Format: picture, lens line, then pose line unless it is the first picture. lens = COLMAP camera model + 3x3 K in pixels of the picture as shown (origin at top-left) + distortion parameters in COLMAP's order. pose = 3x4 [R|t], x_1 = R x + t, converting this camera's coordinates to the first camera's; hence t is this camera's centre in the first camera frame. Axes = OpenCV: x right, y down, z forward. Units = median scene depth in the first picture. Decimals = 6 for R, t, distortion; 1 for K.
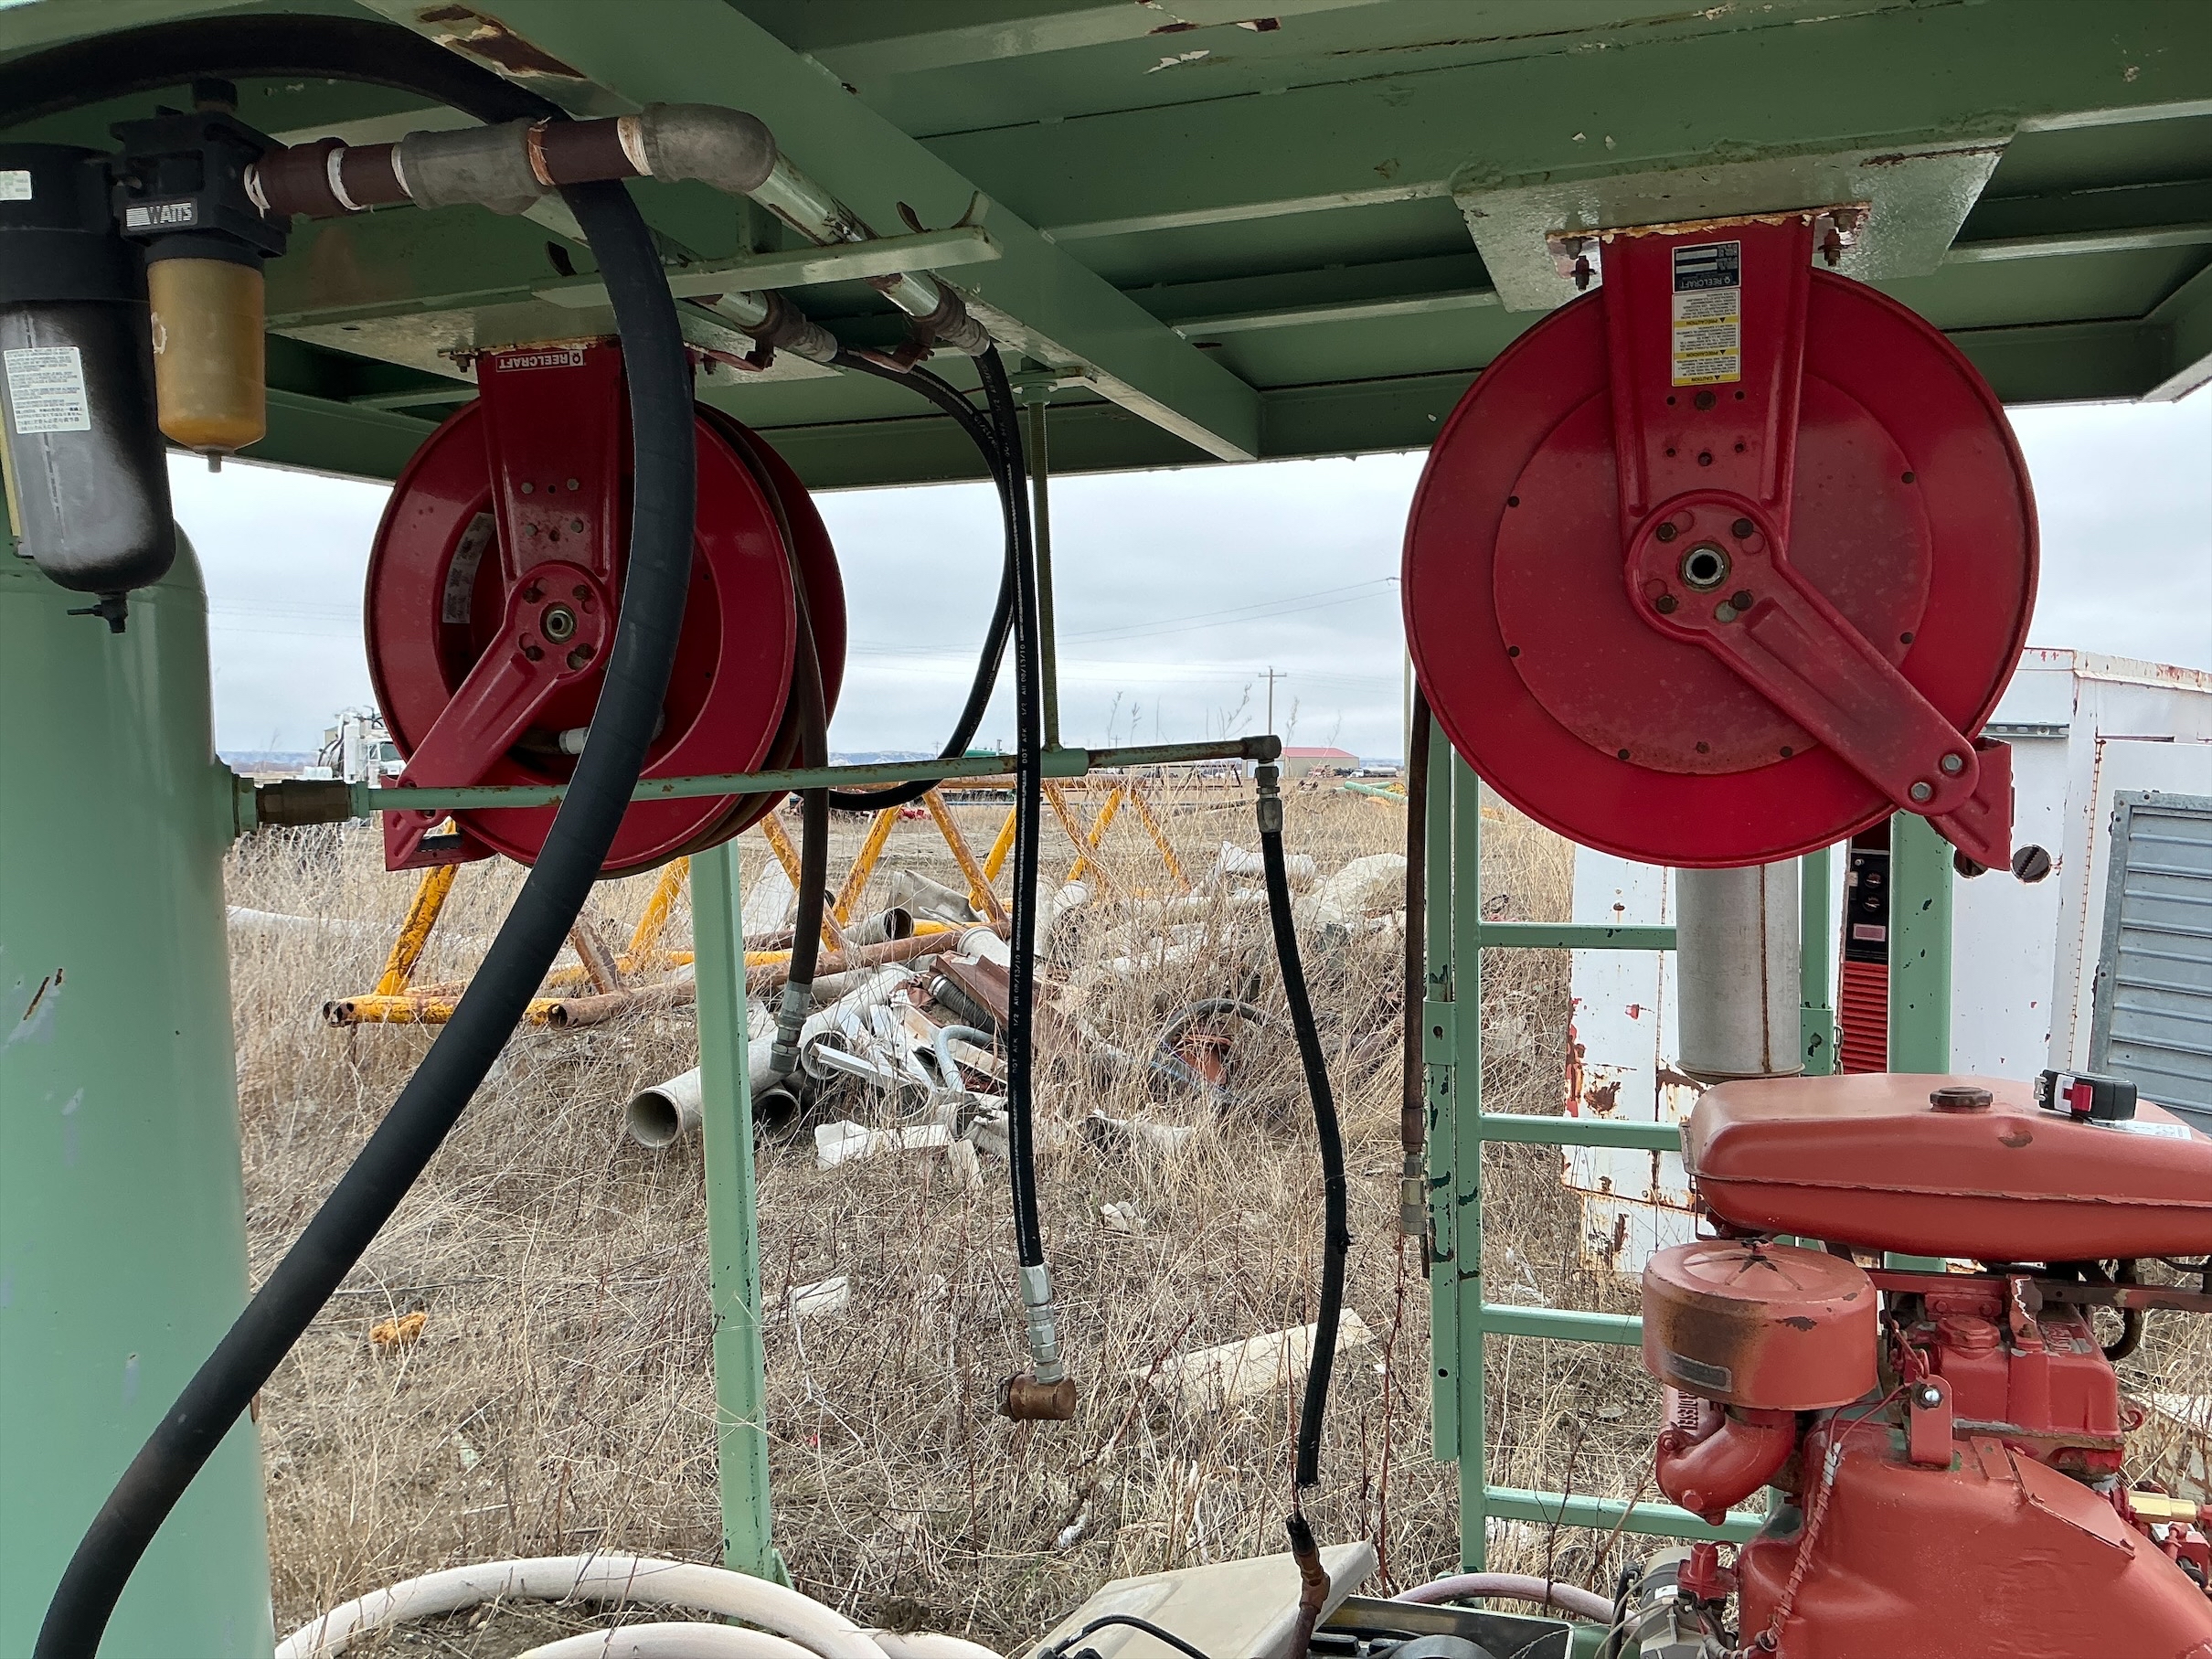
lens RADIAL K [[1806.4, 0, 1102.4], [0, 1806.4, 825.2], [0, 0, 1]] dist [0.084212, -0.163210]
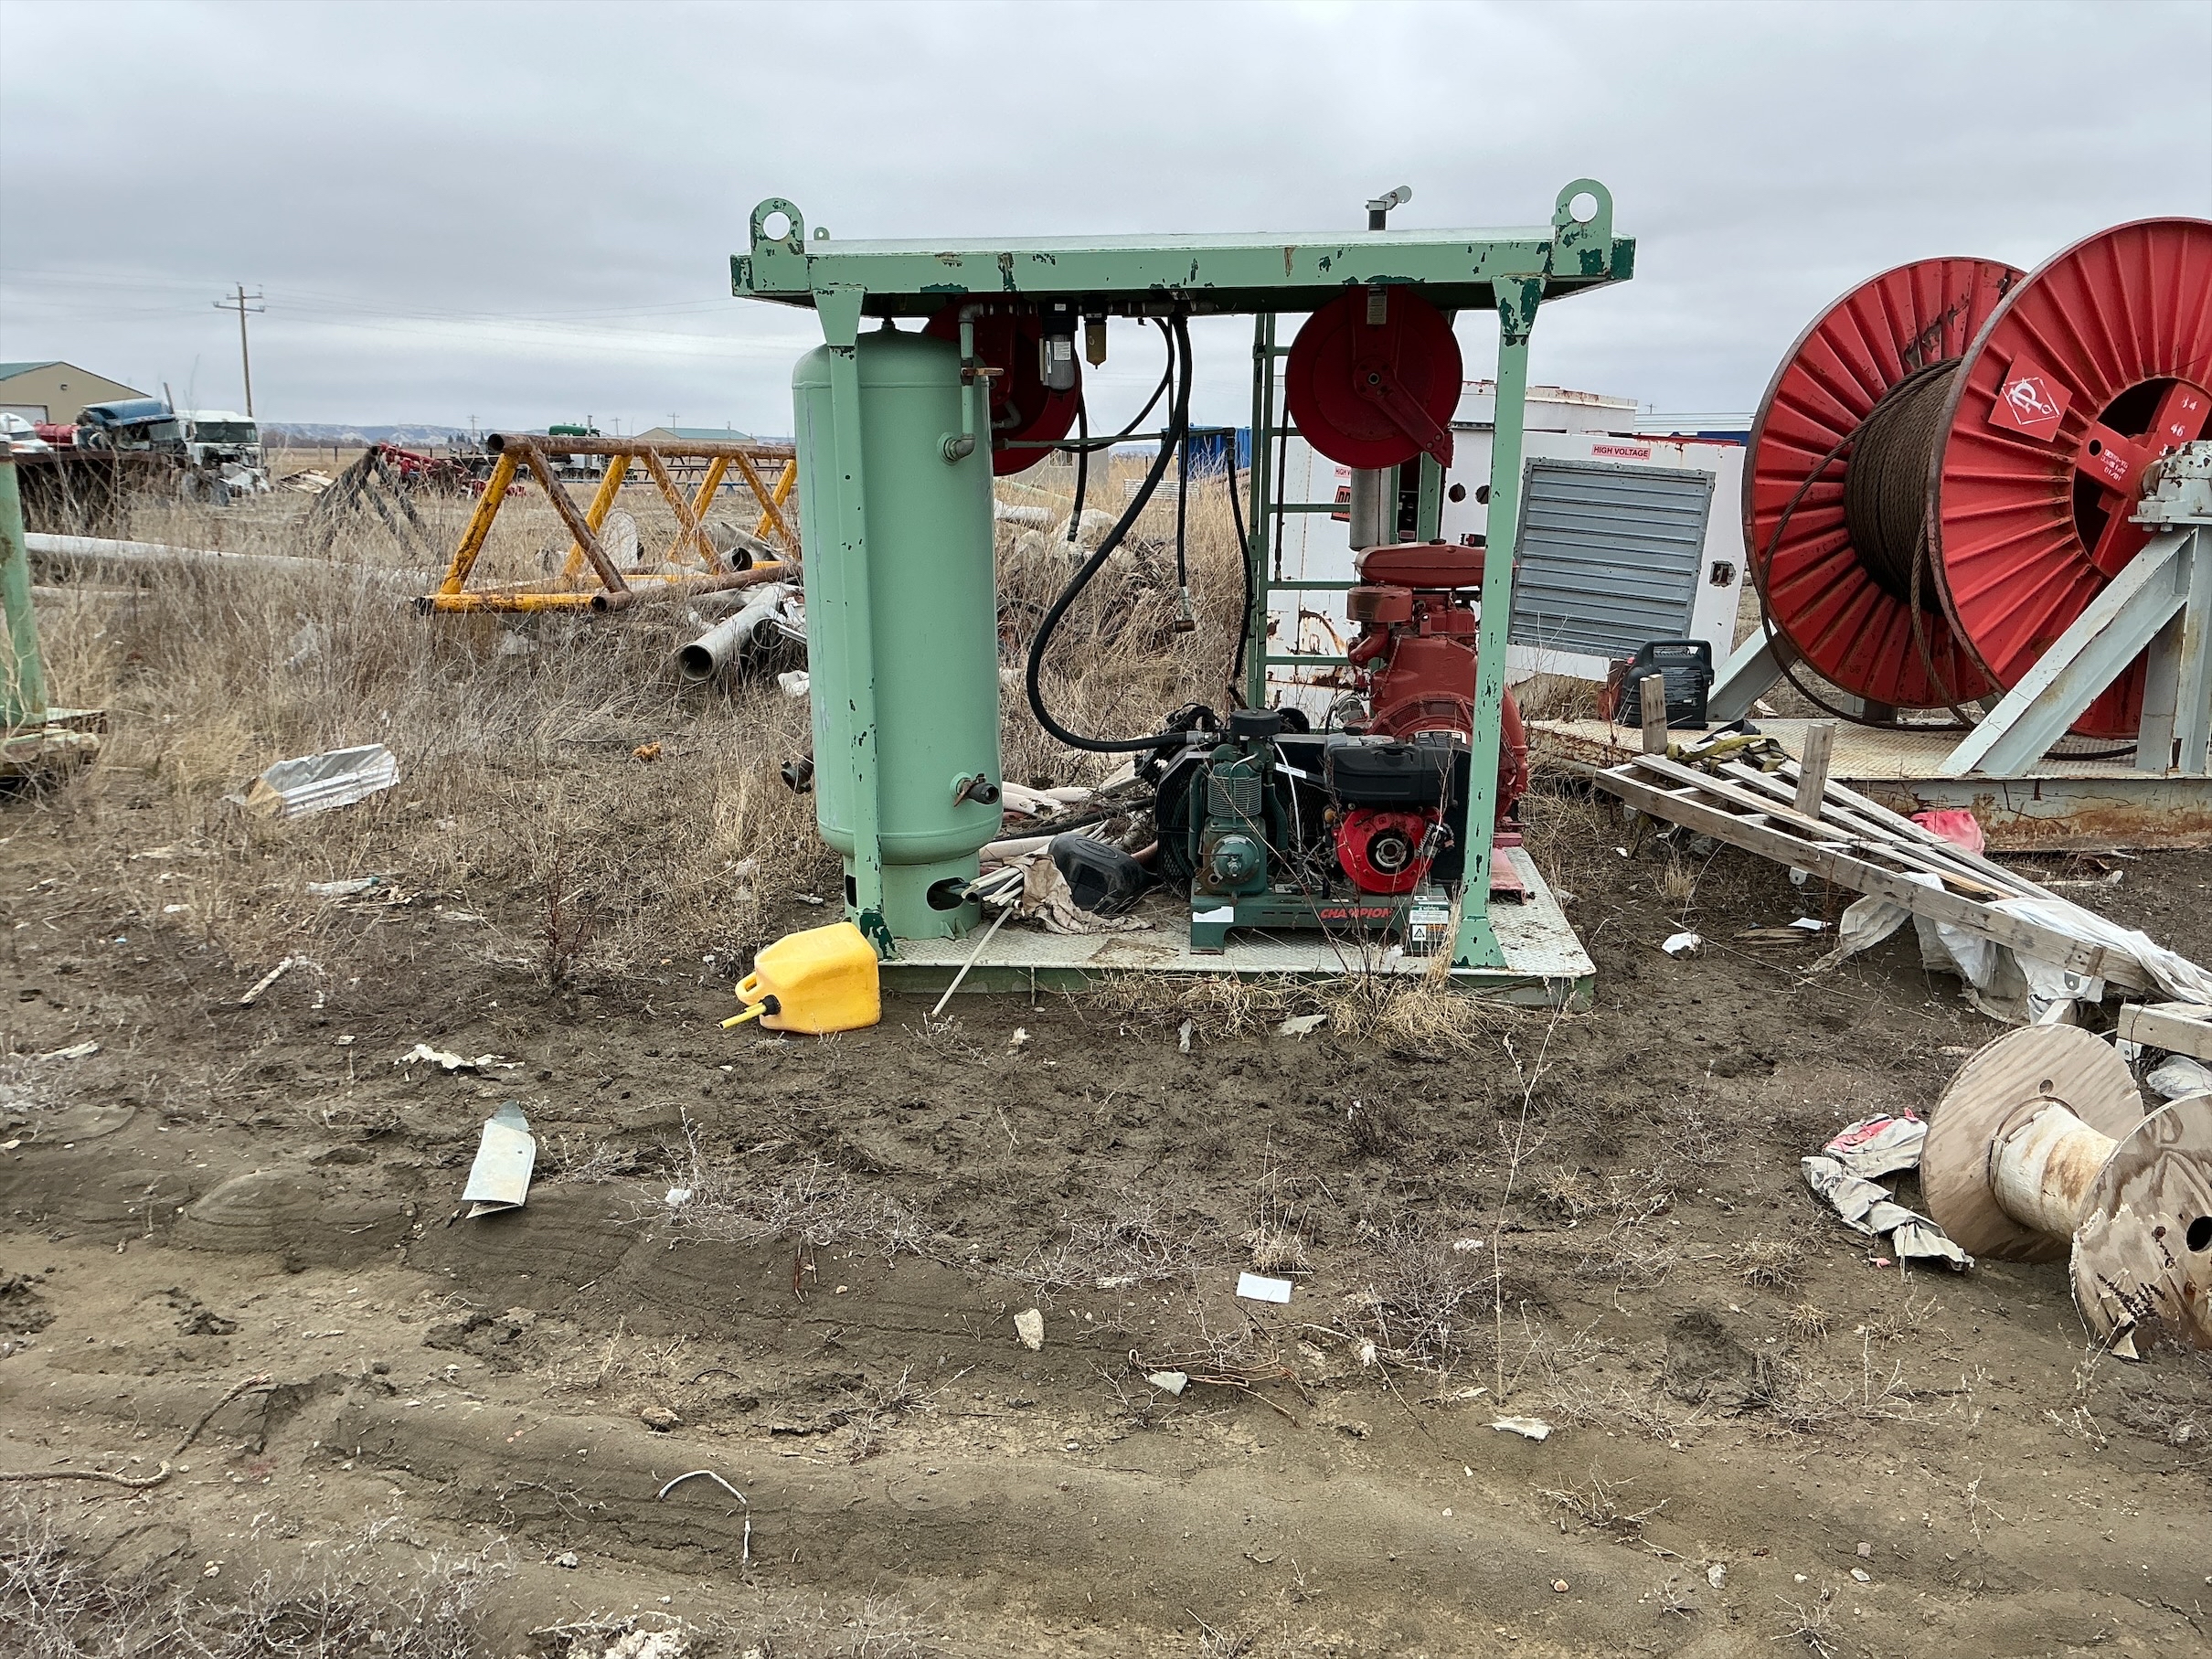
lens RADIAL K [[1806.4, 0, 1103.0], [0, 1806.4, 827.9], [0, 0, 1]] dist [0.084212, -0.163210]
pose [[0.971651, -0.037493, 0.233426, -0.373896], [-0.003433, 0.985003, 0.172504, 0.039115], [-0.236393, -0.168415, 0.956951, -0.862910]]
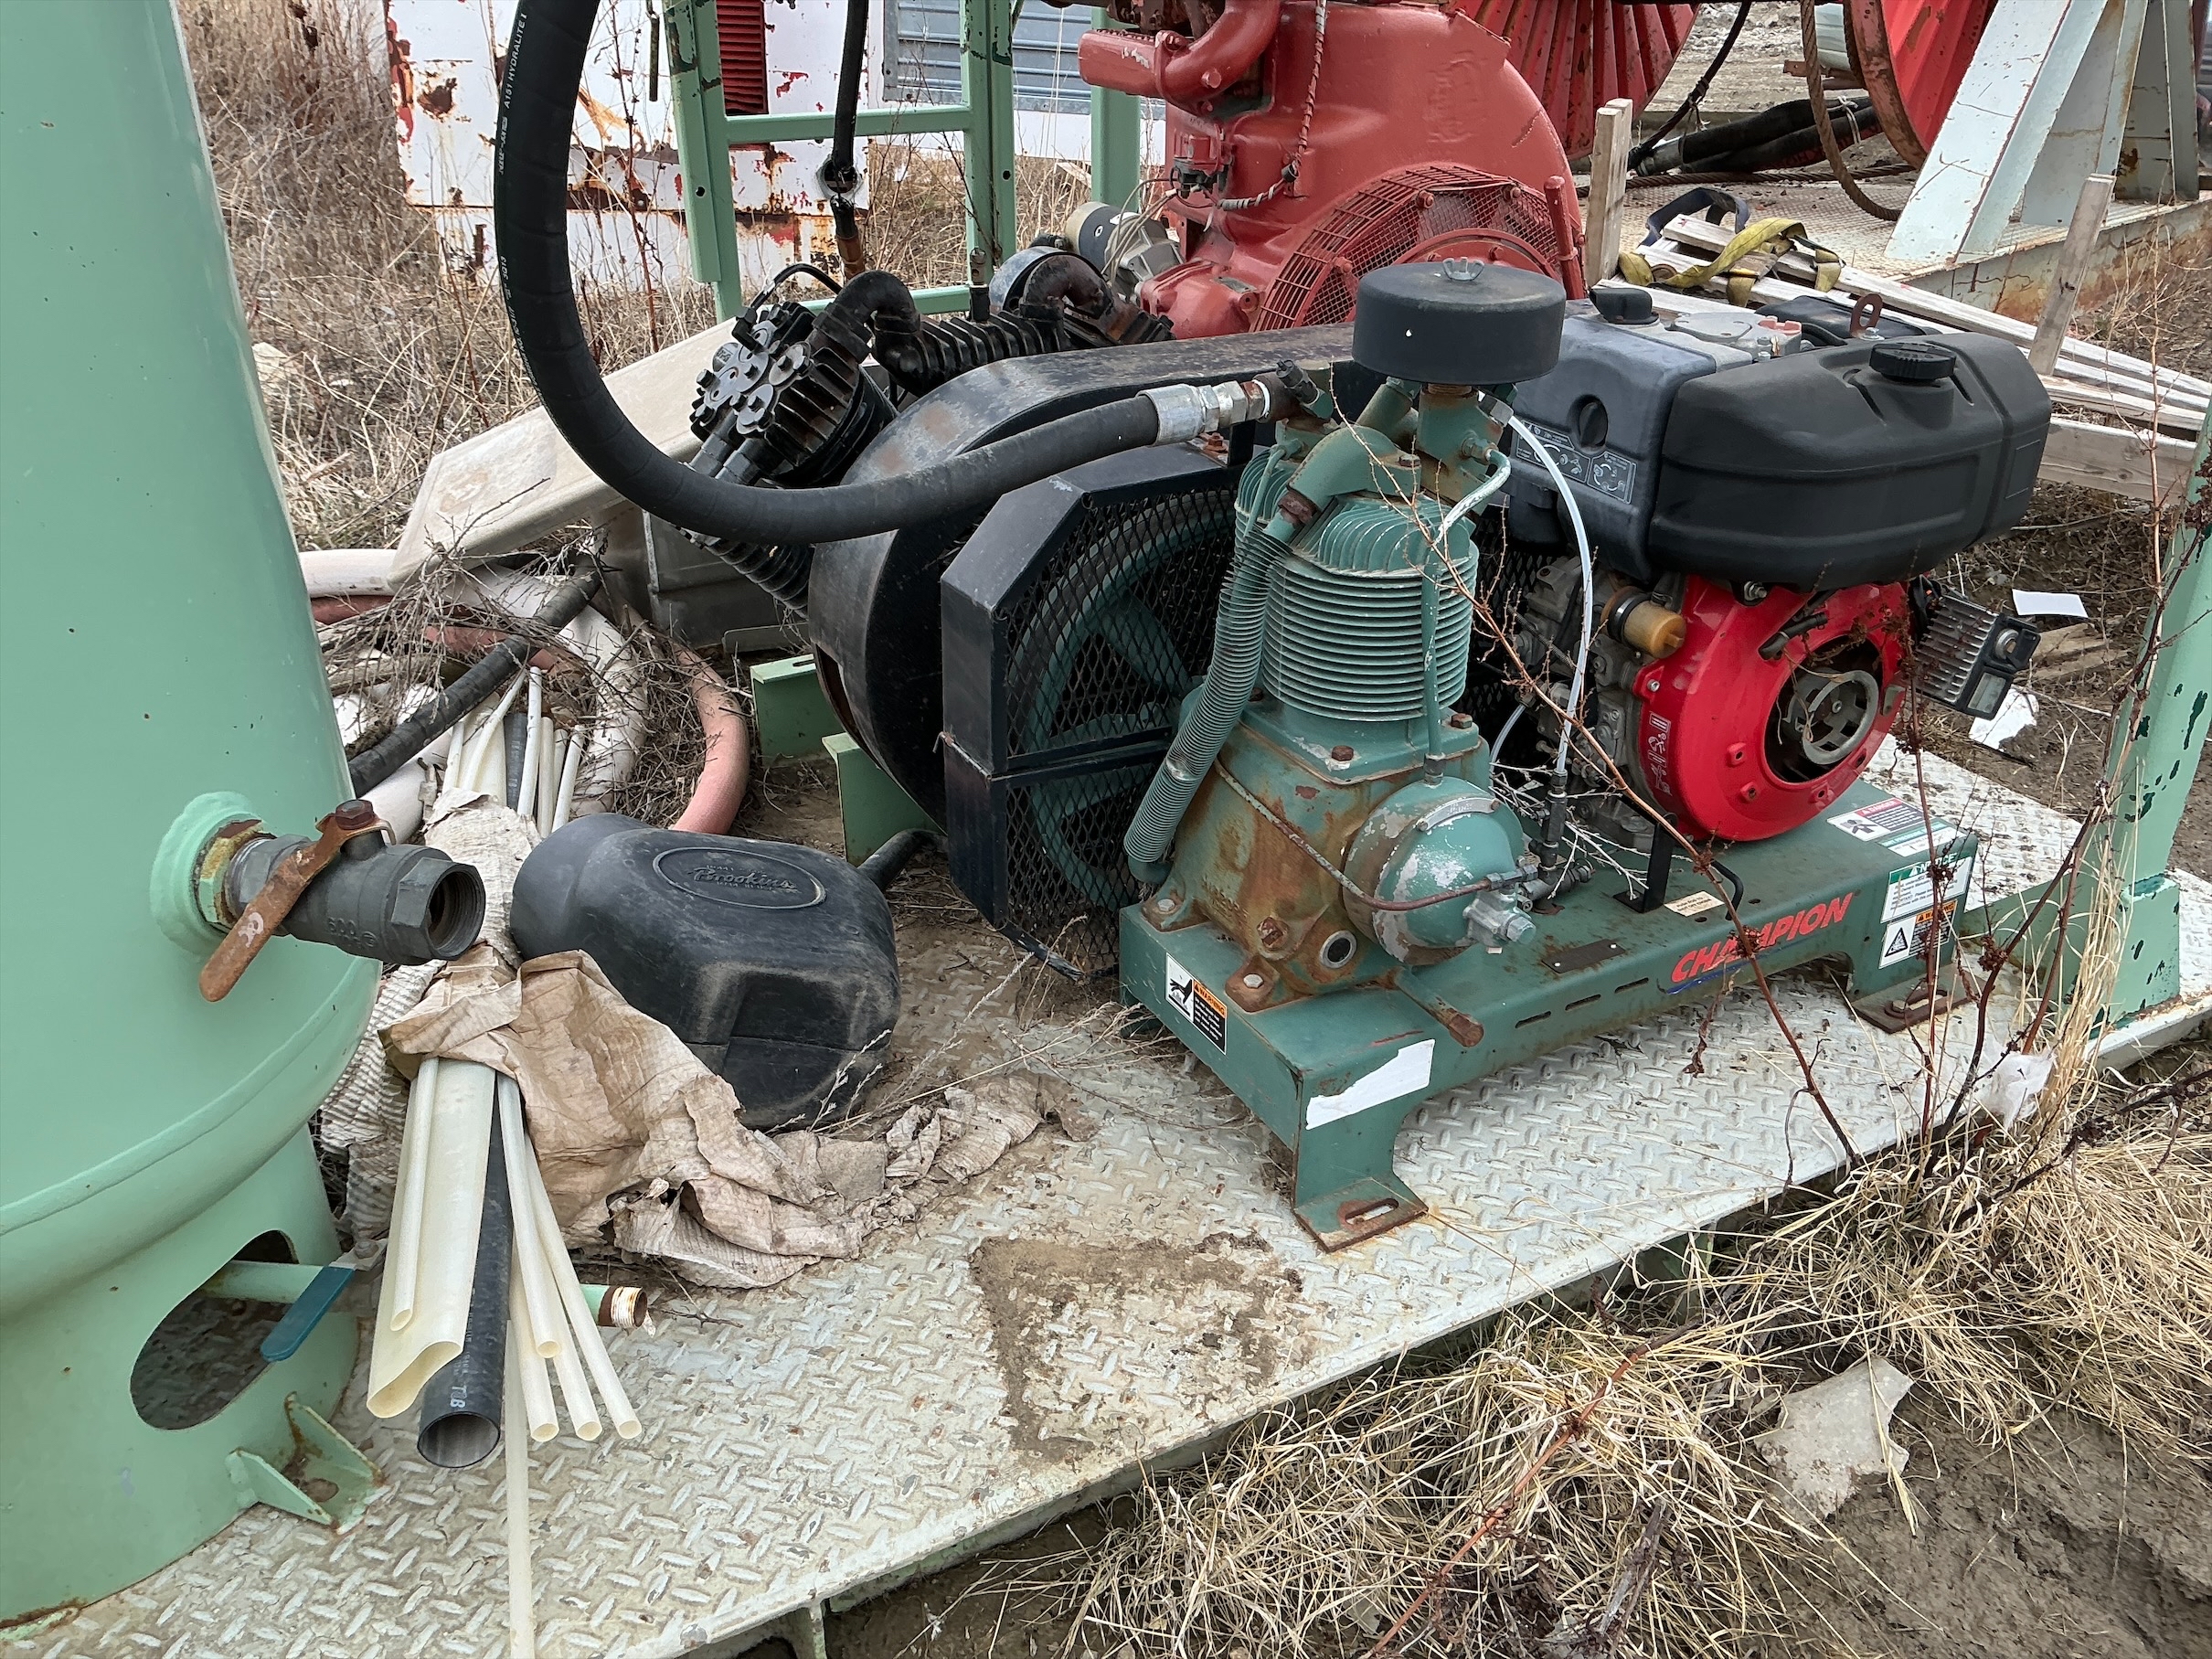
lens RADIAL K [[1806.4, 0, 1101.8], [0, 1806.4, 815.5], [0, 0, 1]] dist [0.084212, -0.163210]
pose [[0.689206, -0.315634, 0.652204, -0.255585], [0.025082, 0.909985, 0.413883, 0.122965], [-0.724131, -0.268892, 0.635084, 0.067061]]
